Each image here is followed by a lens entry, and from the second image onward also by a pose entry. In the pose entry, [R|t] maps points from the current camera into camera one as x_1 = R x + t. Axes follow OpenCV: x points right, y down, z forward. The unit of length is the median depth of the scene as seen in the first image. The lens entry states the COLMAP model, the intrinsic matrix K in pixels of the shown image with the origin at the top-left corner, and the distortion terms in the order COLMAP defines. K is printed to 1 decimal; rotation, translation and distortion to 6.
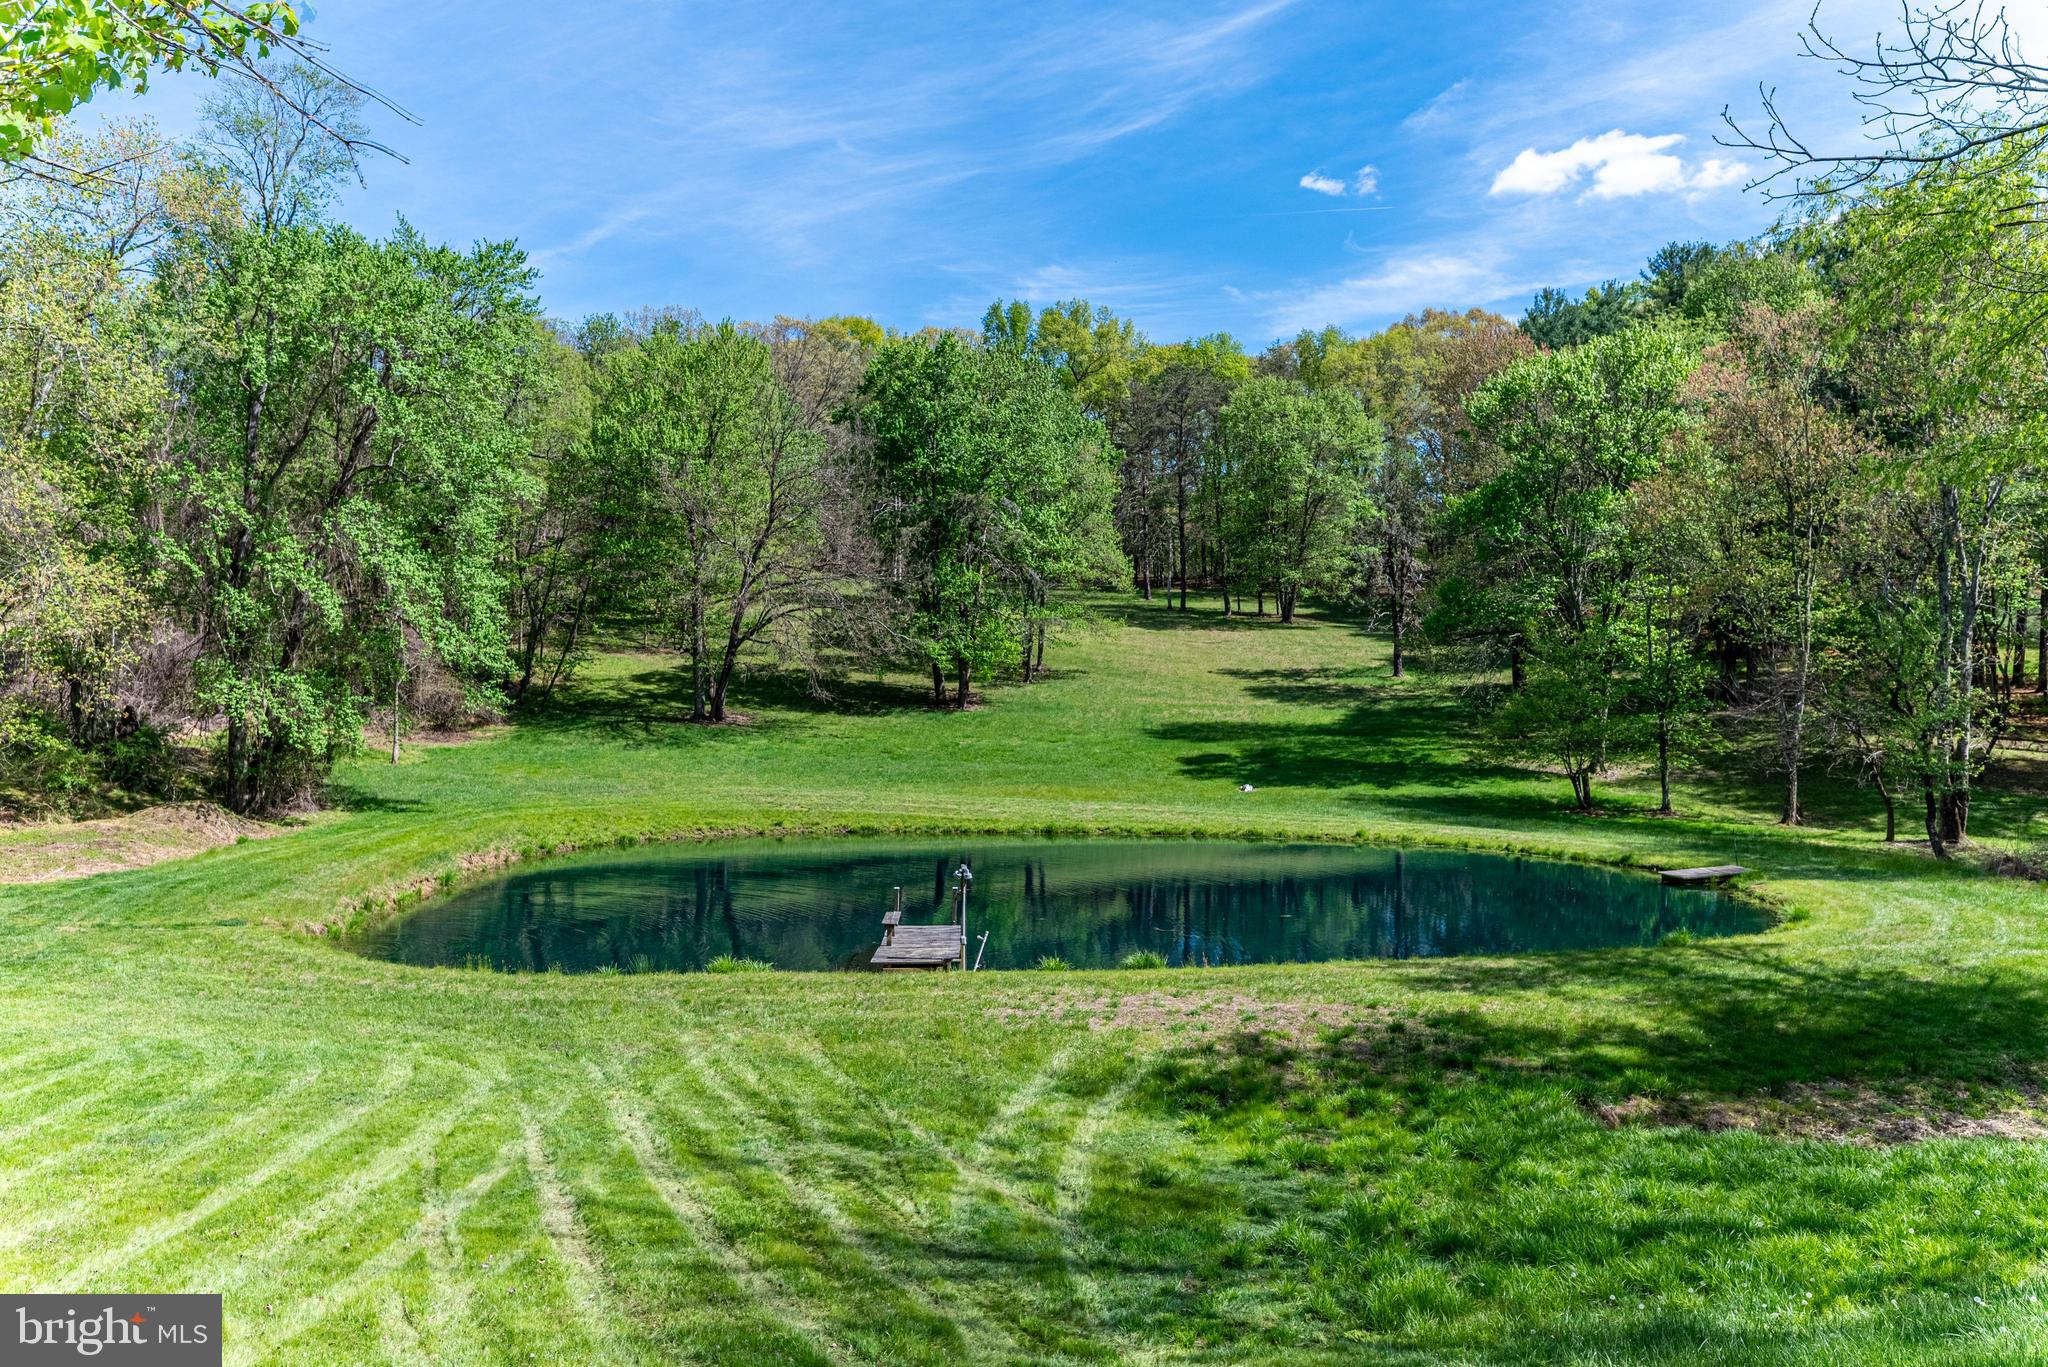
lens RADIAL K [[1663.8, 0, 1024.0], [0, 1663.8, 683.5], [0, 0, 1]] dist [0.006323, 0.002741]
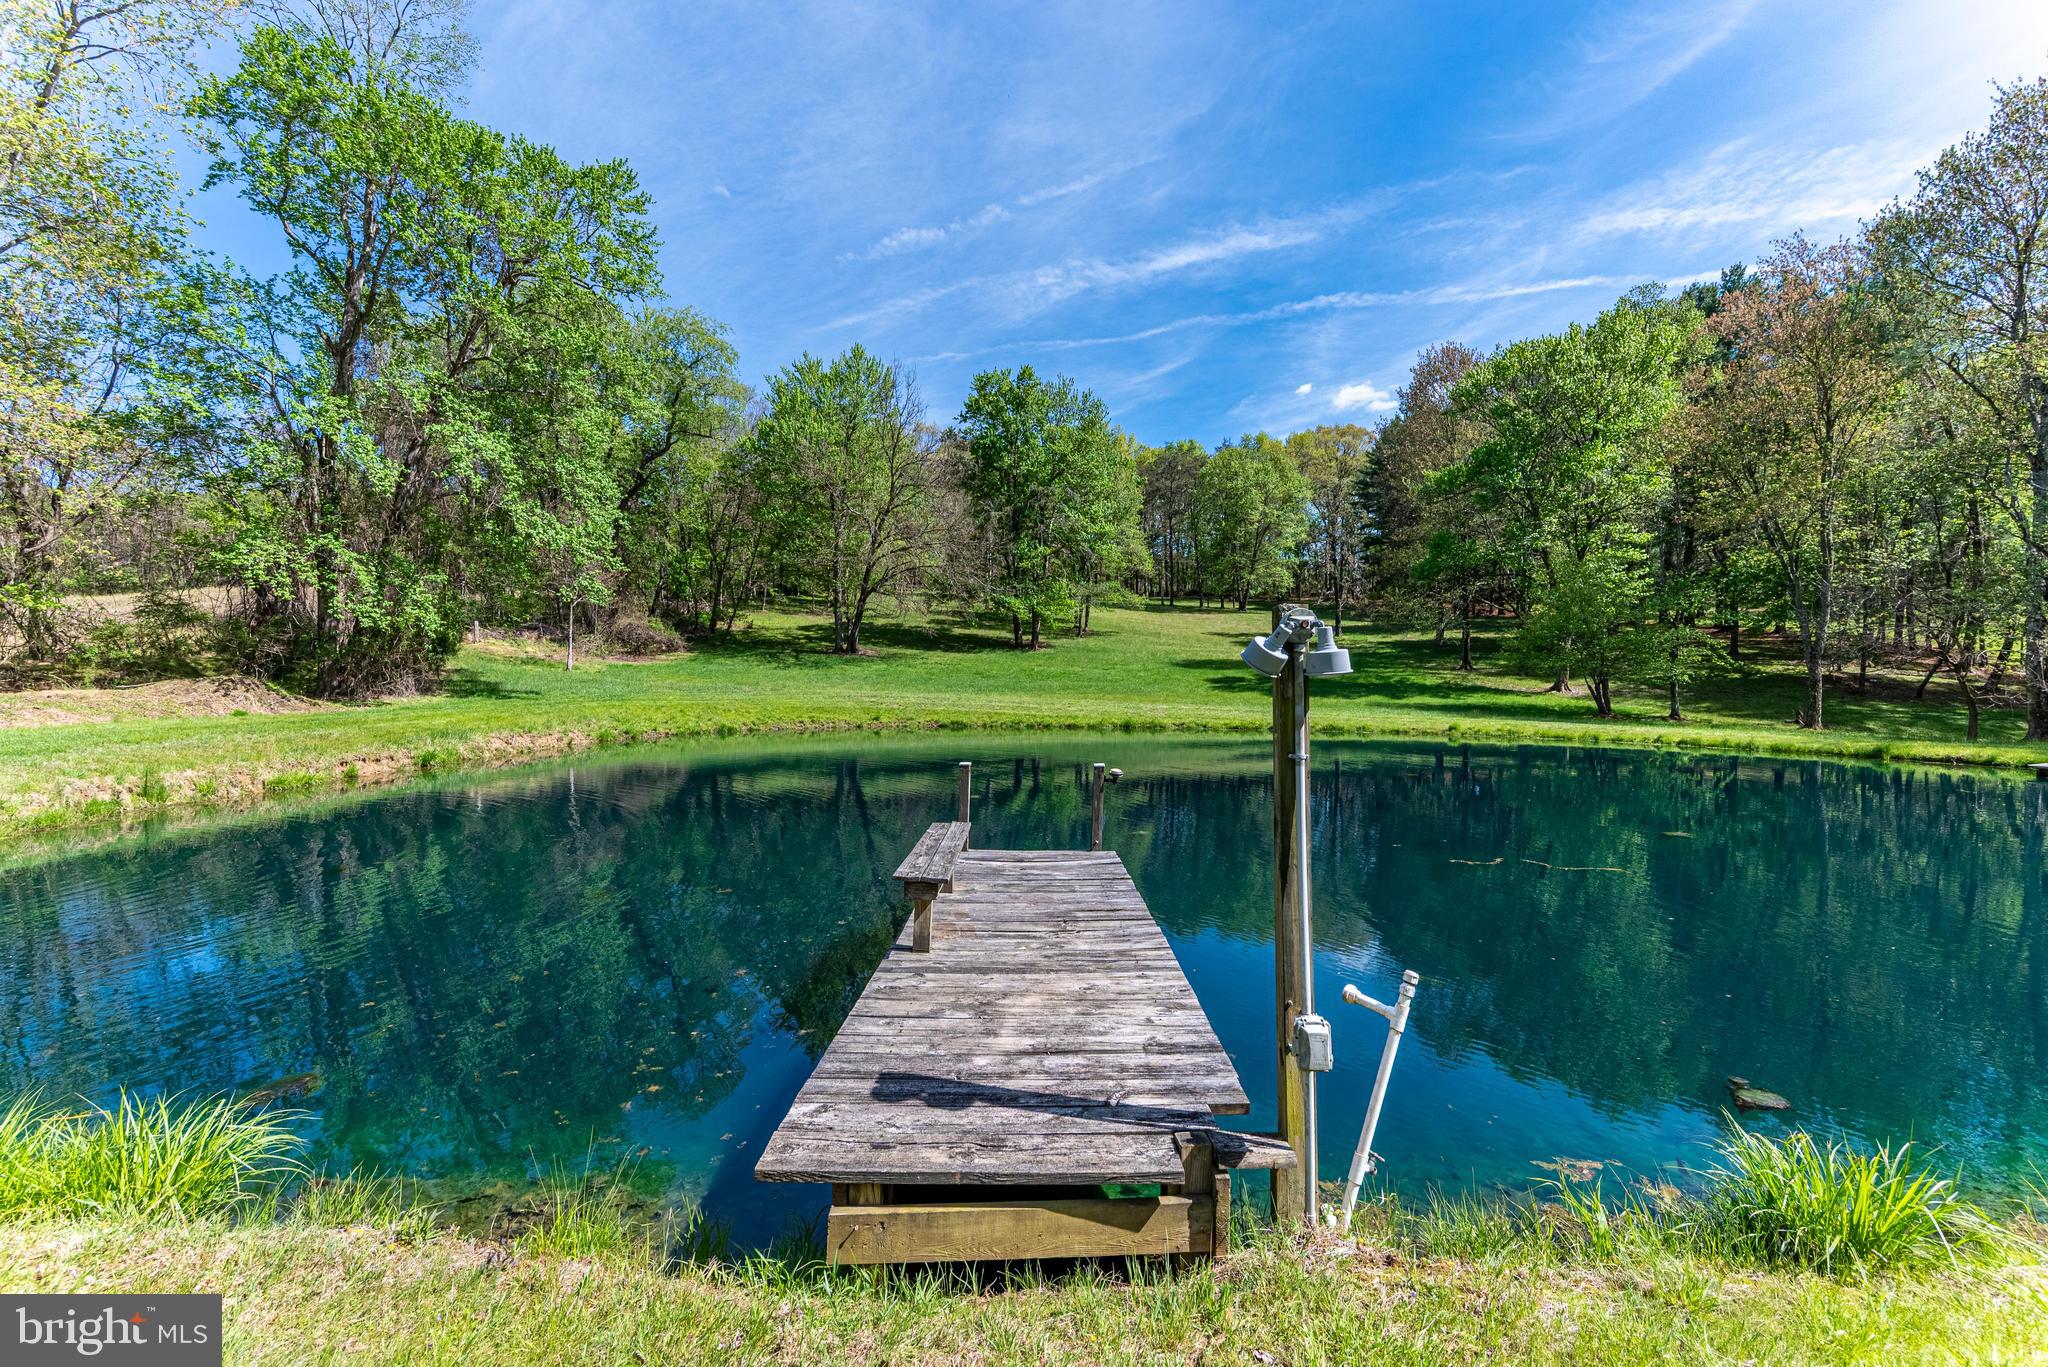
lens RADIAL K [[842.3, 0, 1024.0], [0, 842.3, 683.5], [0, 0, 1]] dist [0.010327, 0.000048]
pose [[0.999357, 0.007441, -0.035082, -0.022711], [-0.007302, 0.999965, 0.004091, 0.042801], [0.035111, -0.003832, 0.999376, 0.329300]]
